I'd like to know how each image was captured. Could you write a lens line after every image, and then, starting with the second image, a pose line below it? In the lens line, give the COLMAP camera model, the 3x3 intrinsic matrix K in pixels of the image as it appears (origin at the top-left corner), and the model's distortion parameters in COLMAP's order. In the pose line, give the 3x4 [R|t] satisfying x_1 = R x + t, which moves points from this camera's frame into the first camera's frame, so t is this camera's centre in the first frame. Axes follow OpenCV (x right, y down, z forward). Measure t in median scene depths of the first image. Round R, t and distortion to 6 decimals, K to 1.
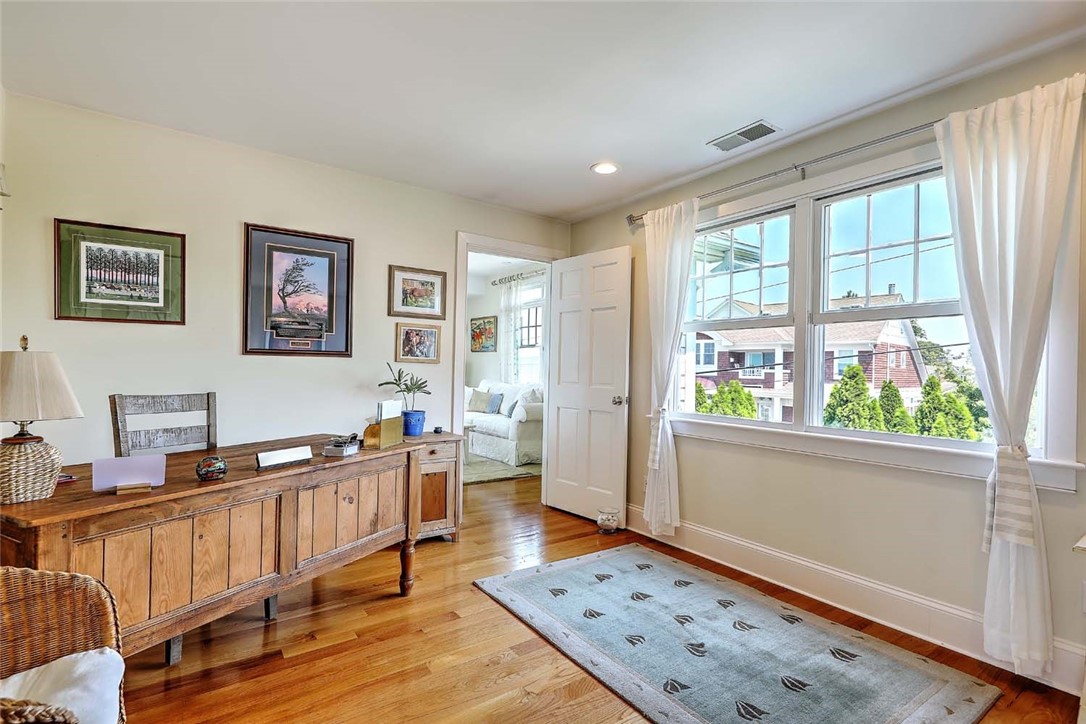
lens RADIAL K [[507.6, 0, 541.8], [0, 507.6, 368.2], [0, 0, 1]] dist [0.002916, -0.000032]
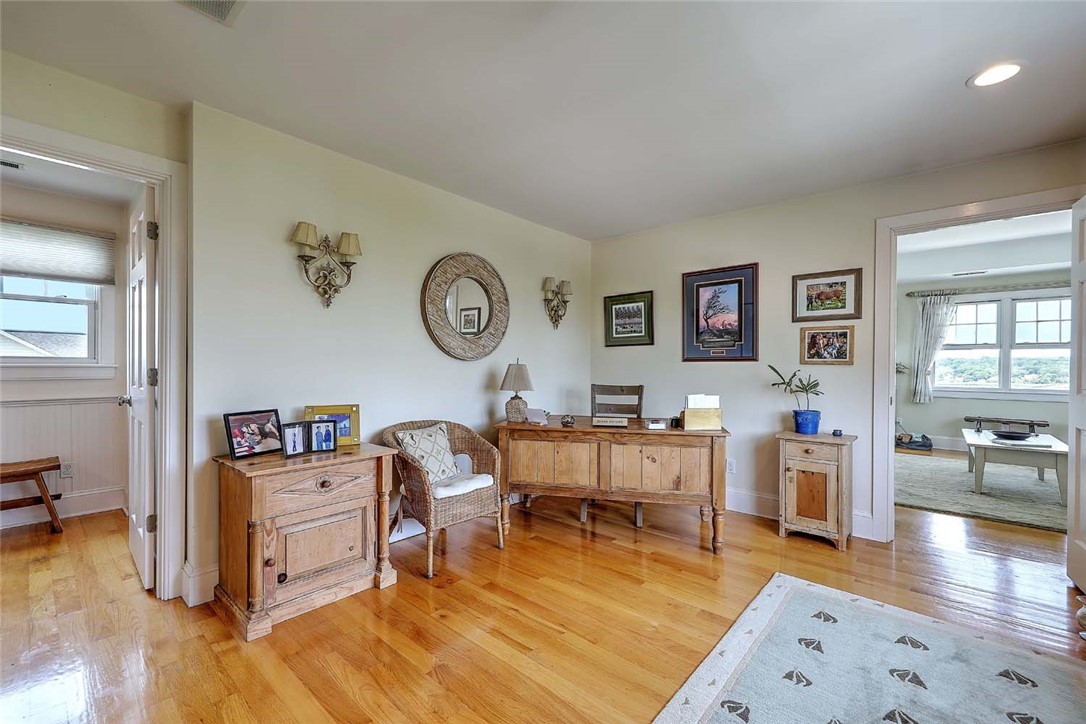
lens RADIAL K [[457.9, 0, 543.2], [0, 457.9, 366.3], [0, 0, 1]] dist [-0.000518, 0.000059]
pose [[0.233566, -0.017023, -0.972192, 0.576500], [0.001489, 0.999852, -0.017149, 0.008804], [0.972340, 0.002558, 0.233557, 0.264518]]
